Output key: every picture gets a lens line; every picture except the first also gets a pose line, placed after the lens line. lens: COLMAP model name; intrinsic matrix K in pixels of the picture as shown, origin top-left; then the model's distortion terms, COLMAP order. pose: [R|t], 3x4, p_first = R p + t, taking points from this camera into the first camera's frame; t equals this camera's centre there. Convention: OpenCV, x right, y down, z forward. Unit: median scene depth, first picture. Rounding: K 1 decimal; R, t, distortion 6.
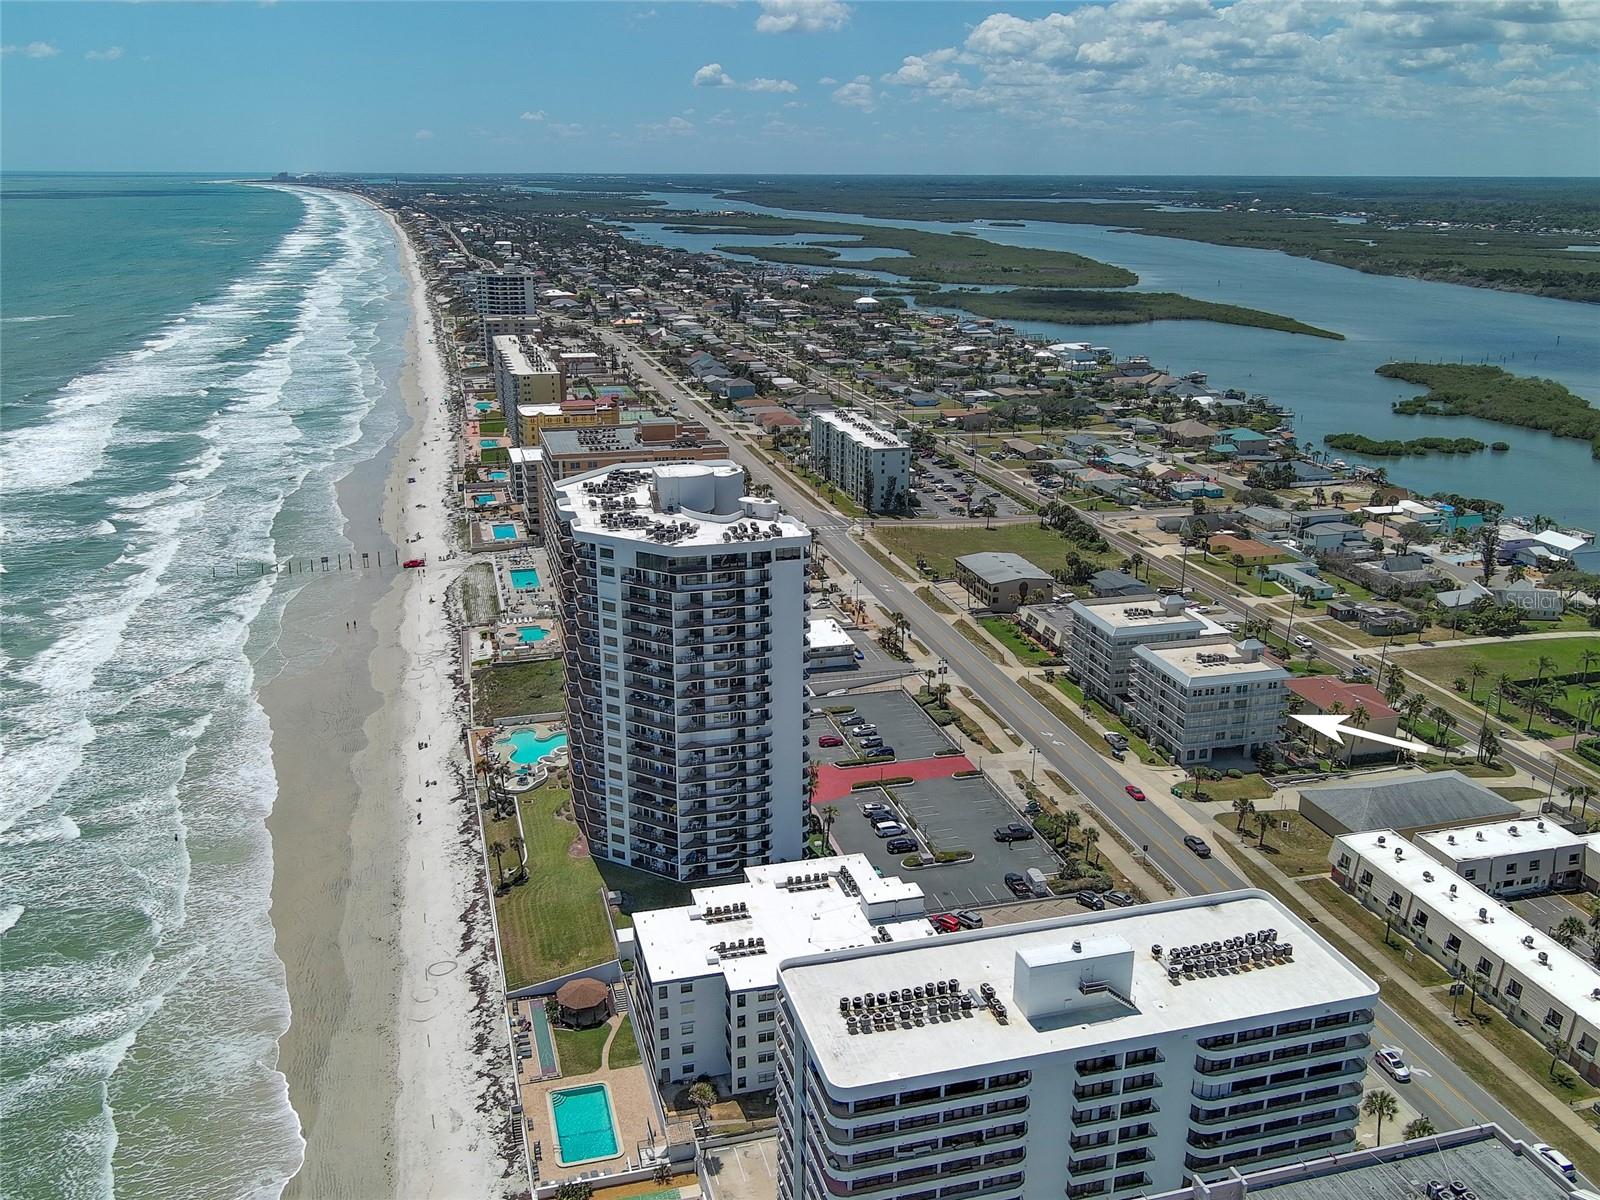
lens RADIAL K [[1348.1, 0, 800.7], [0, 1348.1, 599.1], [0, 0, 1]] dist [-0.003580, -0.000788]
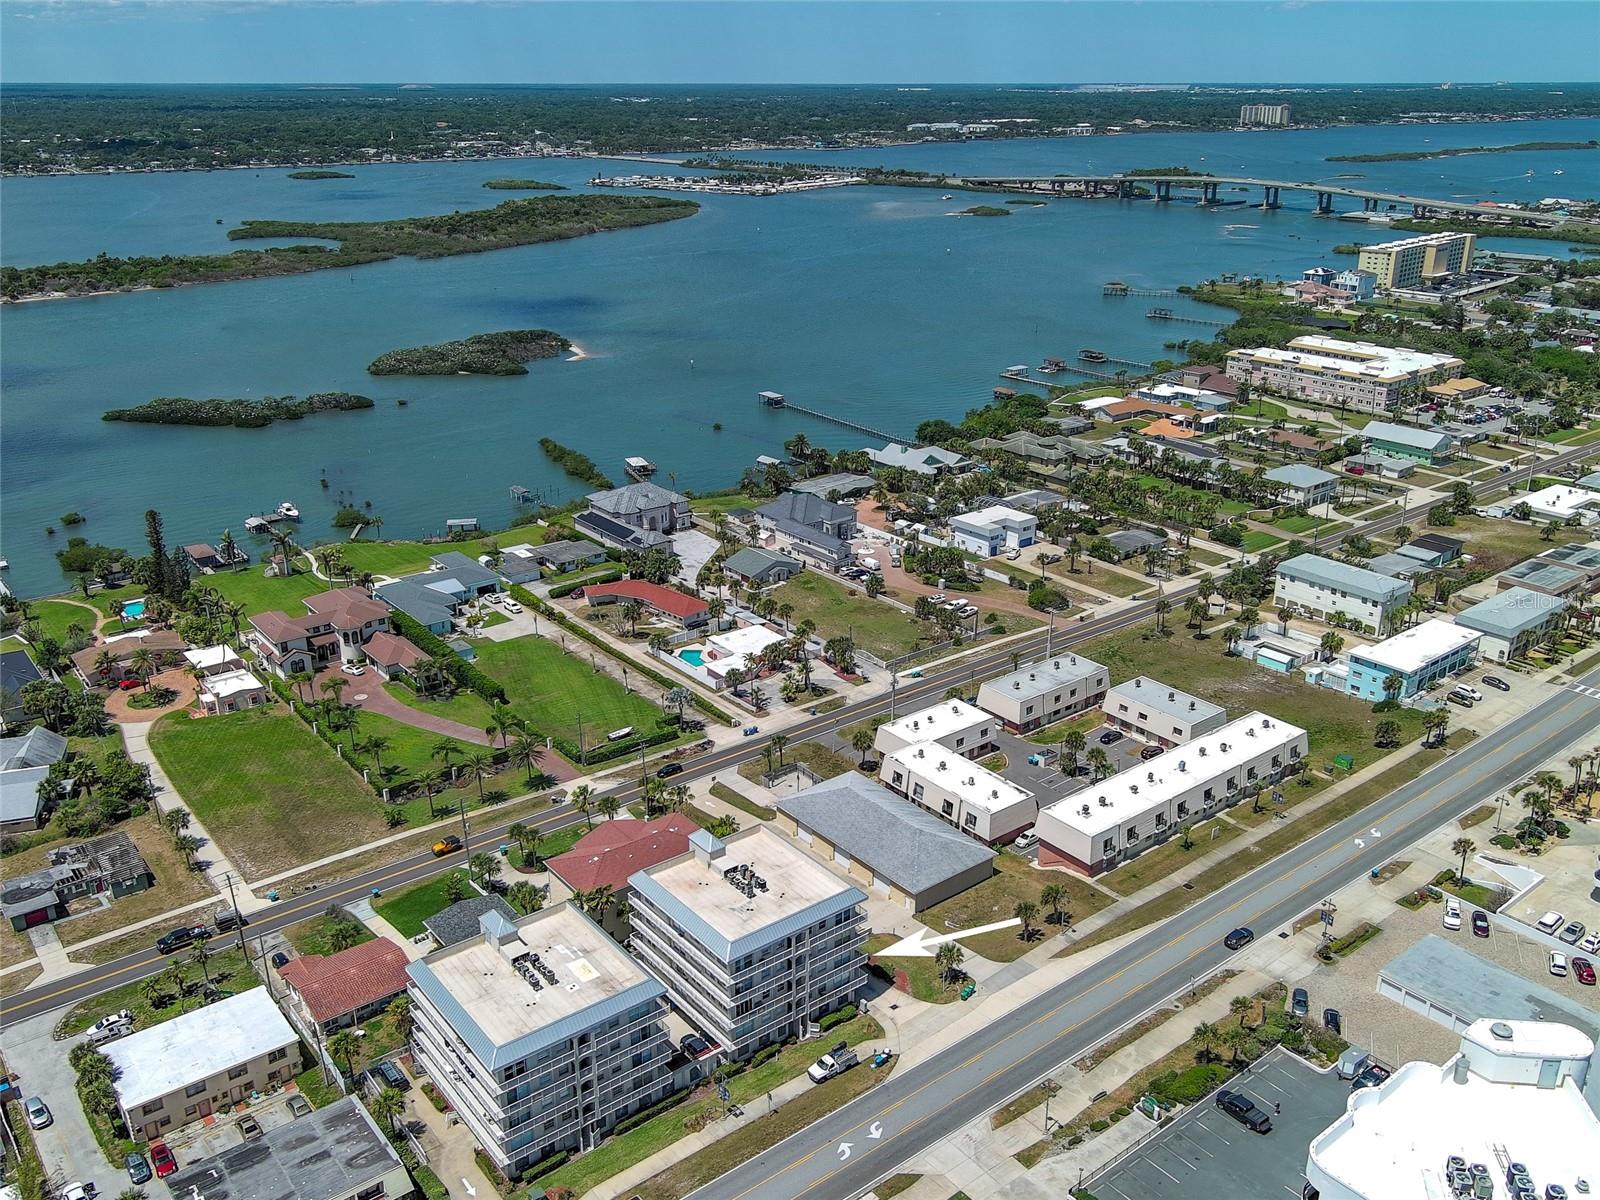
lens RADIAL K [[1348.1, 0, 765.3], [0, 1348.1, 586.0], [0, 0, 1]] dist [-0.003580, -0.000788]
pose [[-0.382353, -0.321643, 0.866228, -0.223075], [0.286147, 0.850160, 0.441982, -0.372651], [-0.878593, 0.416862, -0.233024, 1.119648]]
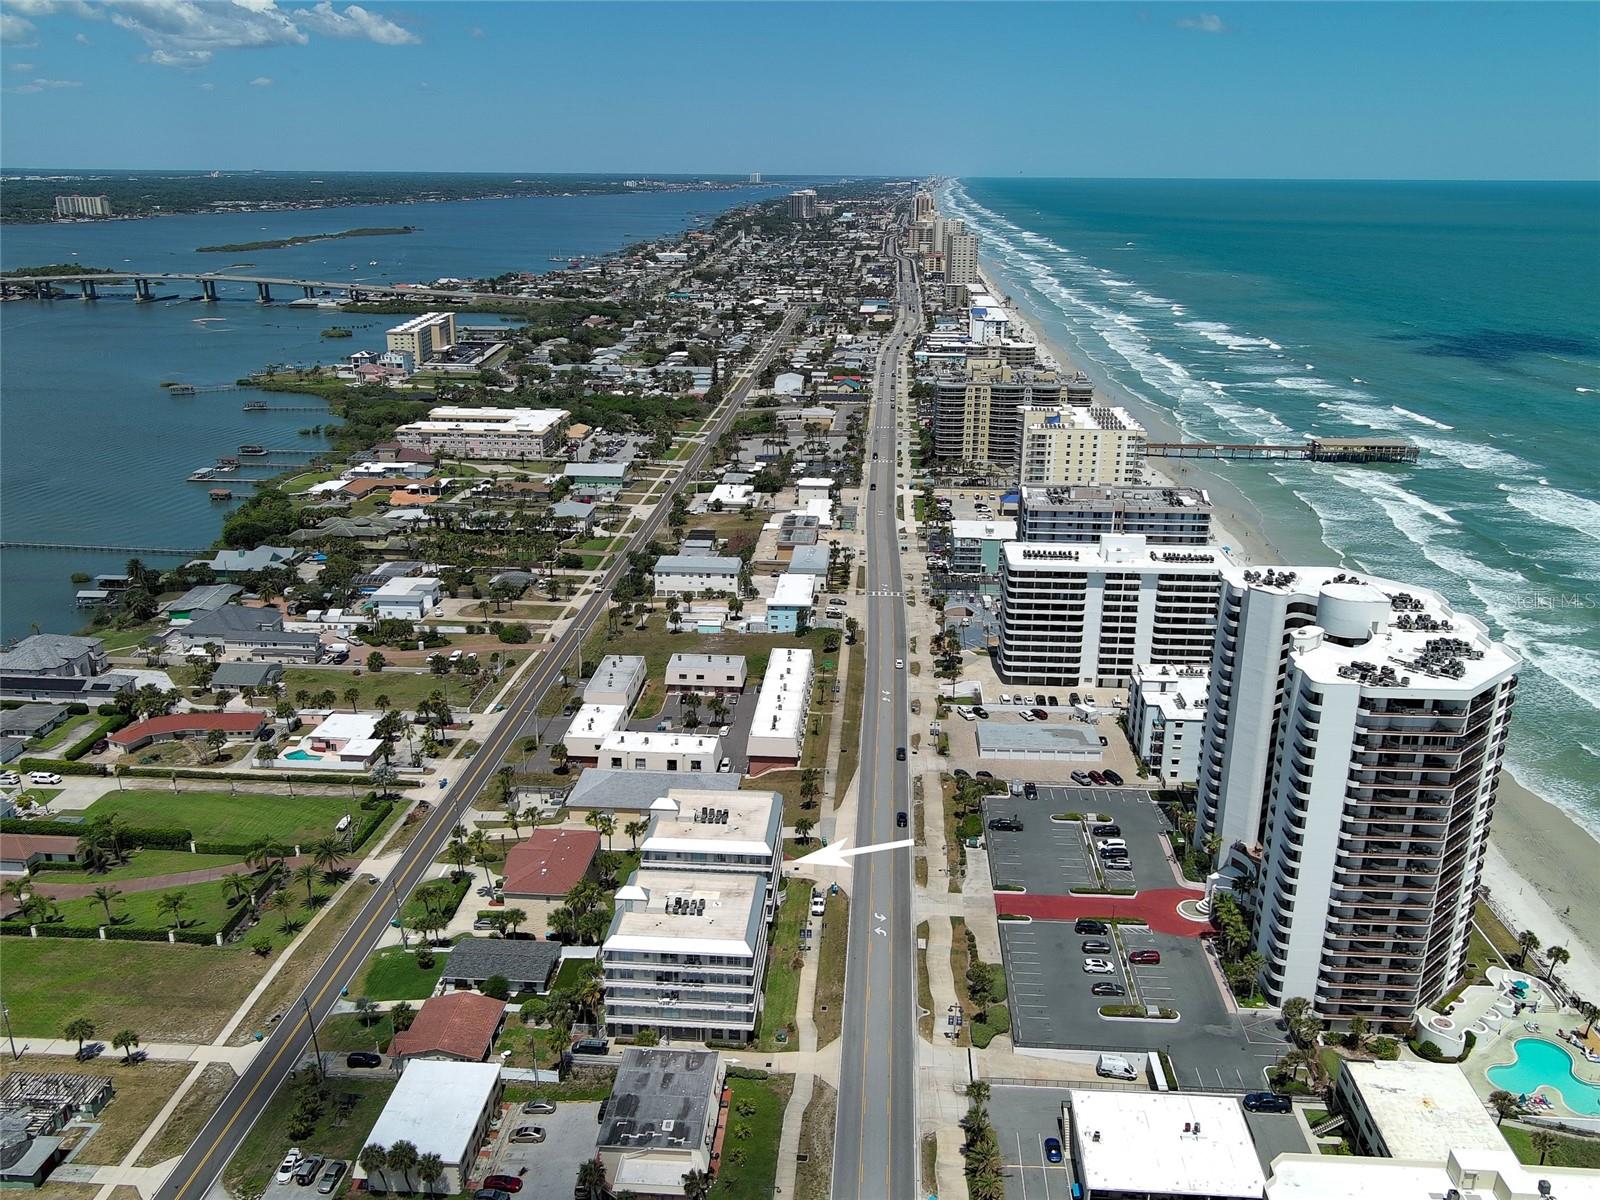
lens RADIAL K [[1348.1, 0, 792.6], [0, 1348.1, 601.3], [0, 0, 1]] dist [-0.003580, -0.000788]
pose [[-0.946704, -0.106129, 0.304118, -0.001697], [0.089519, 0.820274, 0.564922, -0.590932], [-0.309415, 0.562038, -0.767057, 1.642314]]
